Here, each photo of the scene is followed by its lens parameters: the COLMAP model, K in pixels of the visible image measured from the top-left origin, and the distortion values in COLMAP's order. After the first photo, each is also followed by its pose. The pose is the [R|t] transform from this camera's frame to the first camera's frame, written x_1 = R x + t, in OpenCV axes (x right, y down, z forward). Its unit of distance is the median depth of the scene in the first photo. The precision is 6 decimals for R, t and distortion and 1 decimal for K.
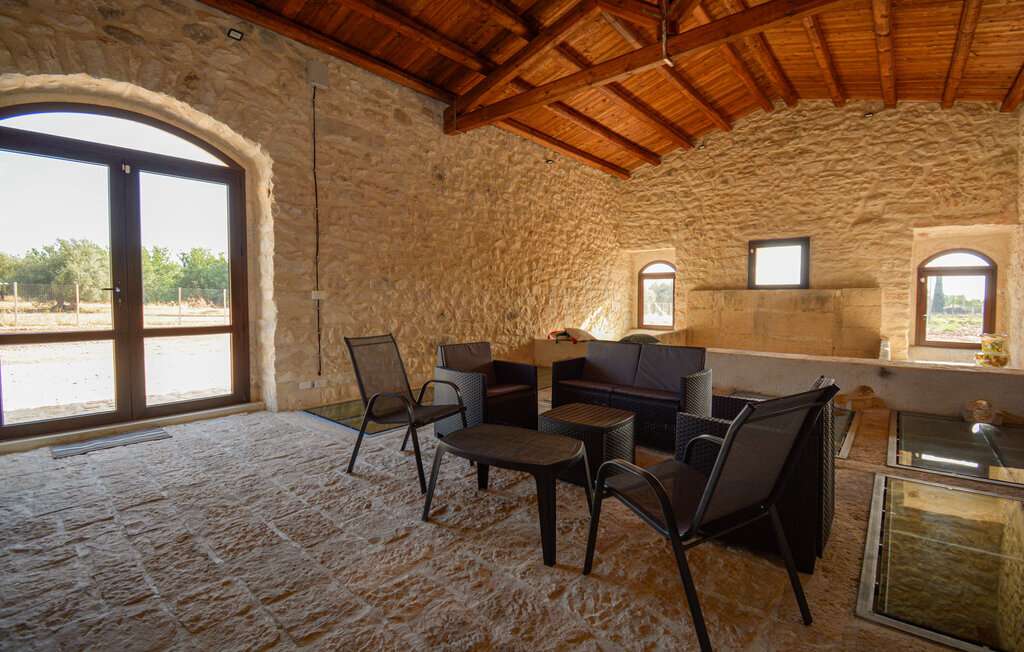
lens RADIAL K [[438.9, 0, 517.2], [0, 438.9, 321.2], [0, 0, 1]] dist [-0.016878, -0.008276]
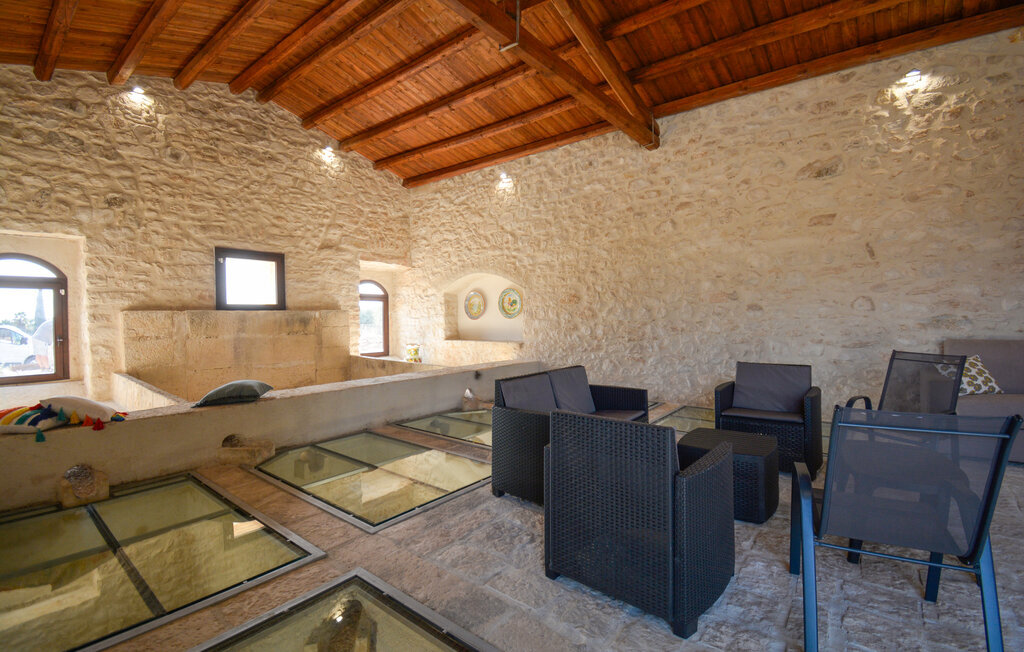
lens RADIAL K [[438.9, 0, 516.1], [0, 438.9, 329.7], [0, 0, 1]] dist [-0.016878, -0.008276]
pose [[-0.022796, -0.031129, 0.999255, -0.263865], [0.059423, 0.997706, 0.032437, -0.033342], [-0.997973, 0.060118, -0.020894, 0.526488]]
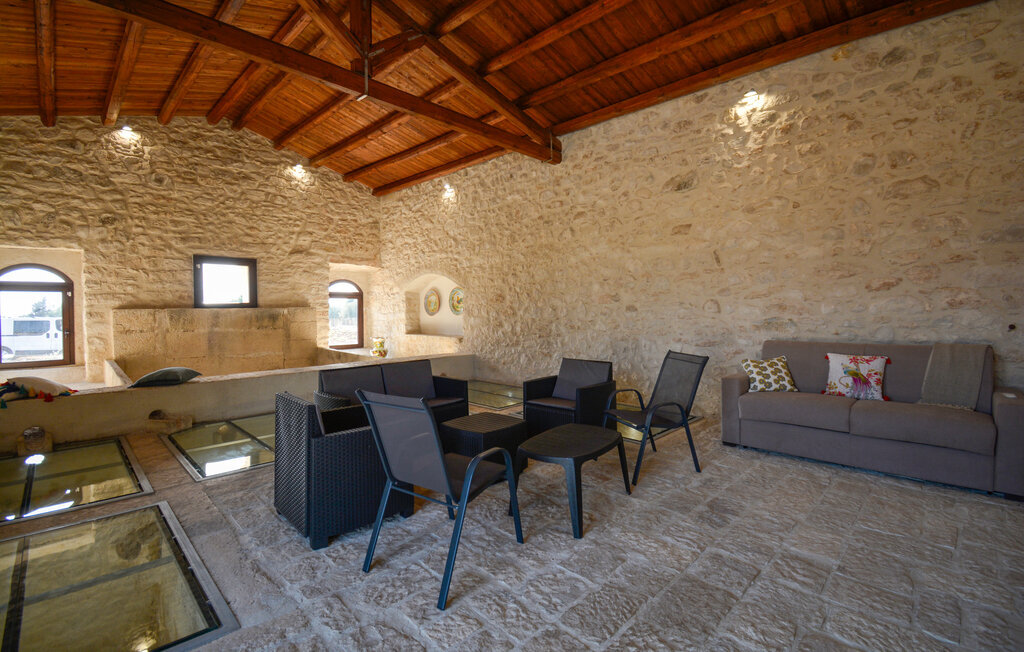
lens RADIAL K [[438.9, 0, 519.3], [0, 438.9, 319.1], [0, 0, 1]] dist [-0.016878, -0.008276]
pose [[0.066196, -0.026778, 0.997447, -0.350818], [0.056614, 0.998130, 0.023039, -0.033769], [-0.996199, 0.054945, 0.067588, 0.284212]]
